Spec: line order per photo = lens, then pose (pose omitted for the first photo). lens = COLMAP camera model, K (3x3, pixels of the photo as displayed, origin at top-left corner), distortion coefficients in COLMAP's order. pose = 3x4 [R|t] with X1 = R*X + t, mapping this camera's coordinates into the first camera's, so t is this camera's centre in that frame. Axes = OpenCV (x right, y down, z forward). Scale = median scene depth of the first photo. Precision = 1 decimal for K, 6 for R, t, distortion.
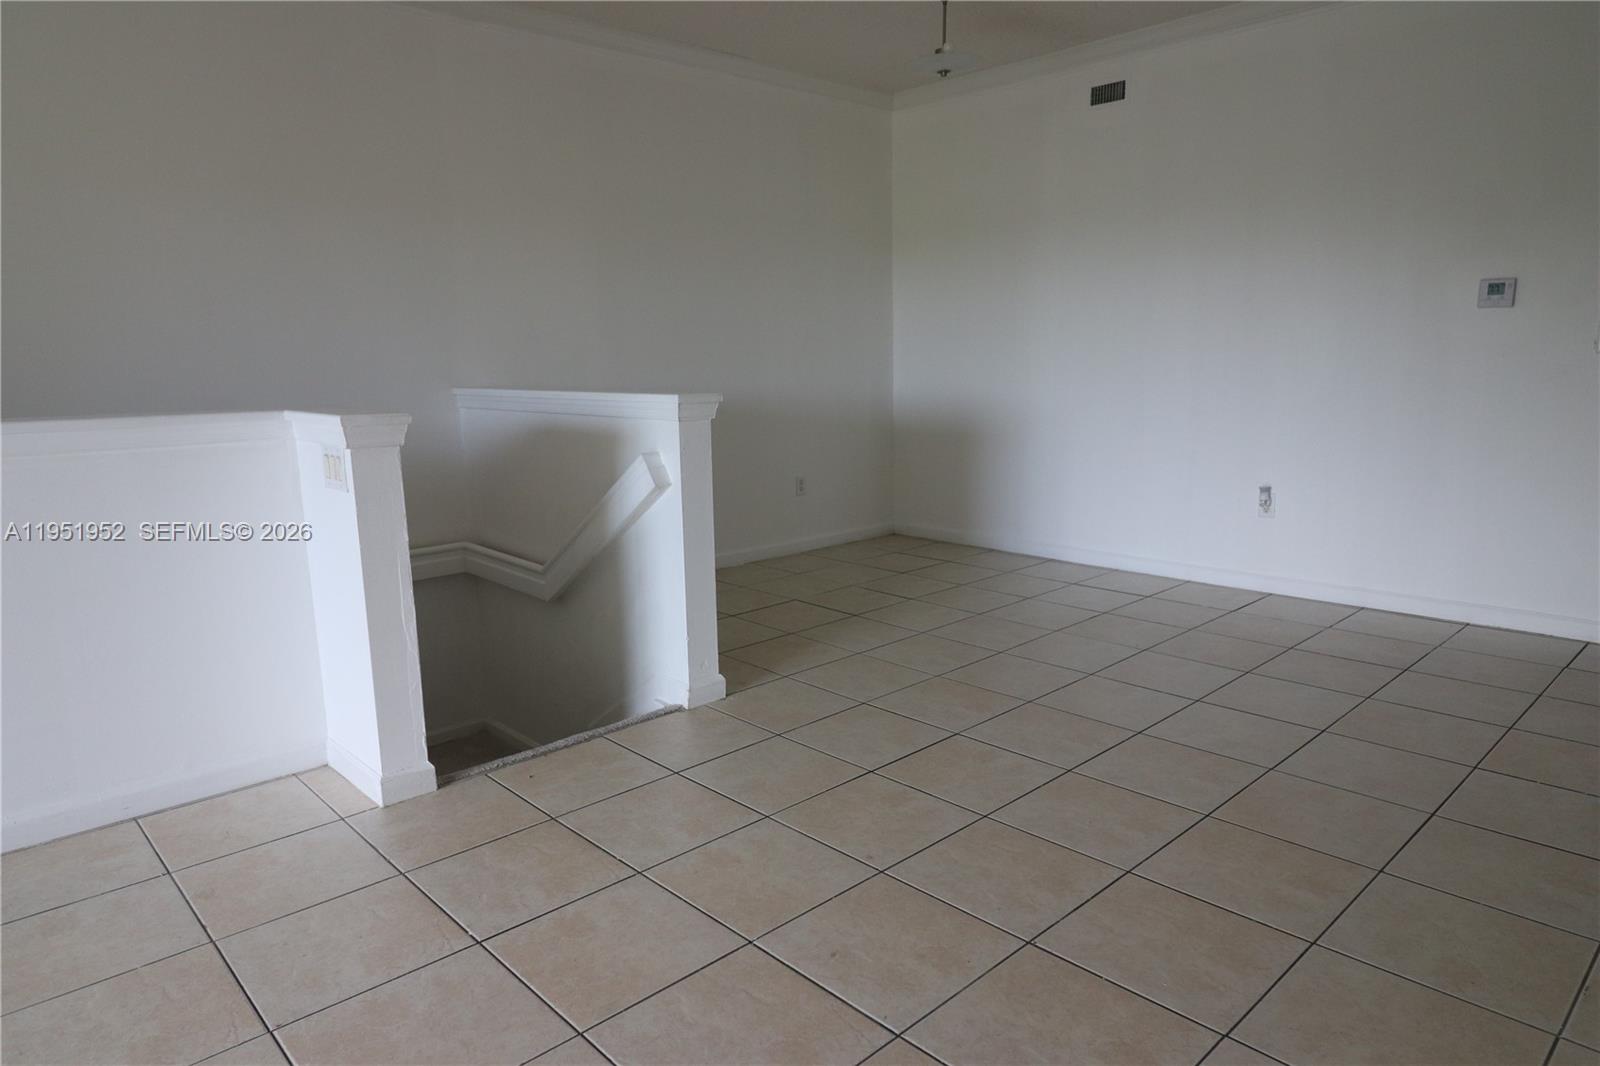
lens RADIAL K [[992.7, 0, 797.5], [0, 992.7, 526.1], [0, 0, 1]] dist [0.010957, -0.011453]
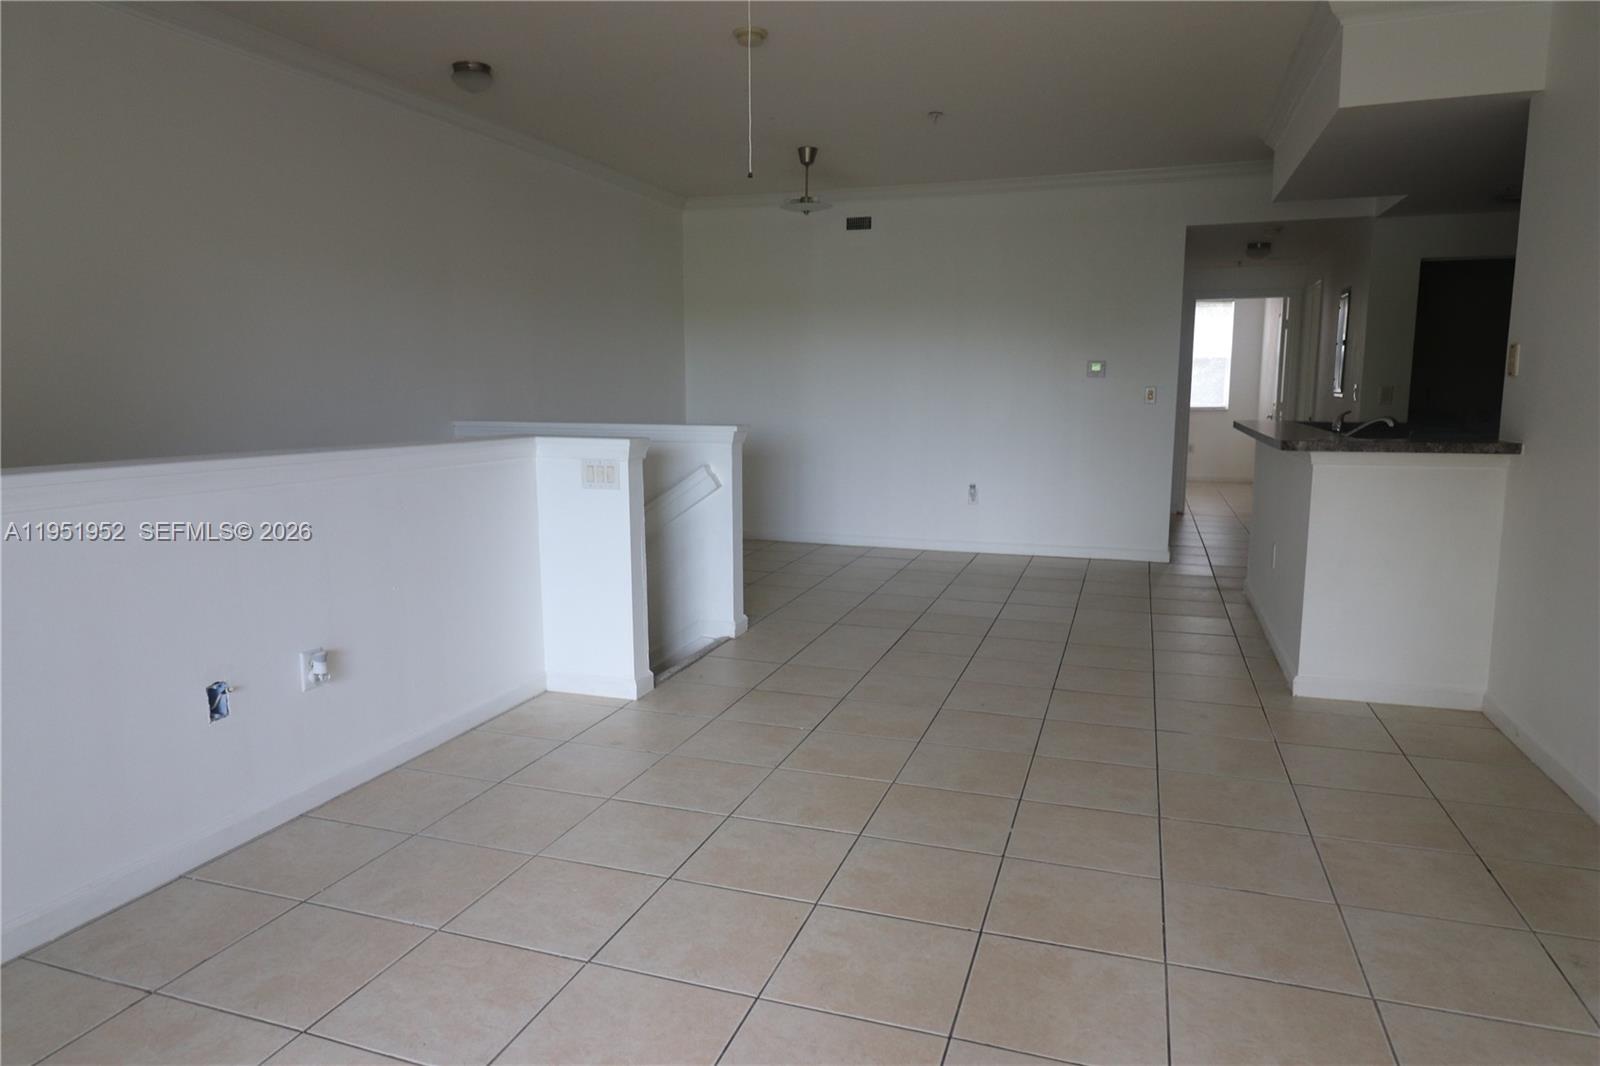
lens RADIAL K [[992.7, 0, 790.5], [0, 992.7, 527.0], [0, 0, 1]] dist [0.010957, -0.011453]
pose [[0.884873, -0.046799, 0.463475, -0.554001], [0.061636, 0.997955, -0.016909, 0.038424], [-0.461736, 0.043530, 0.885948, -0.276196]]
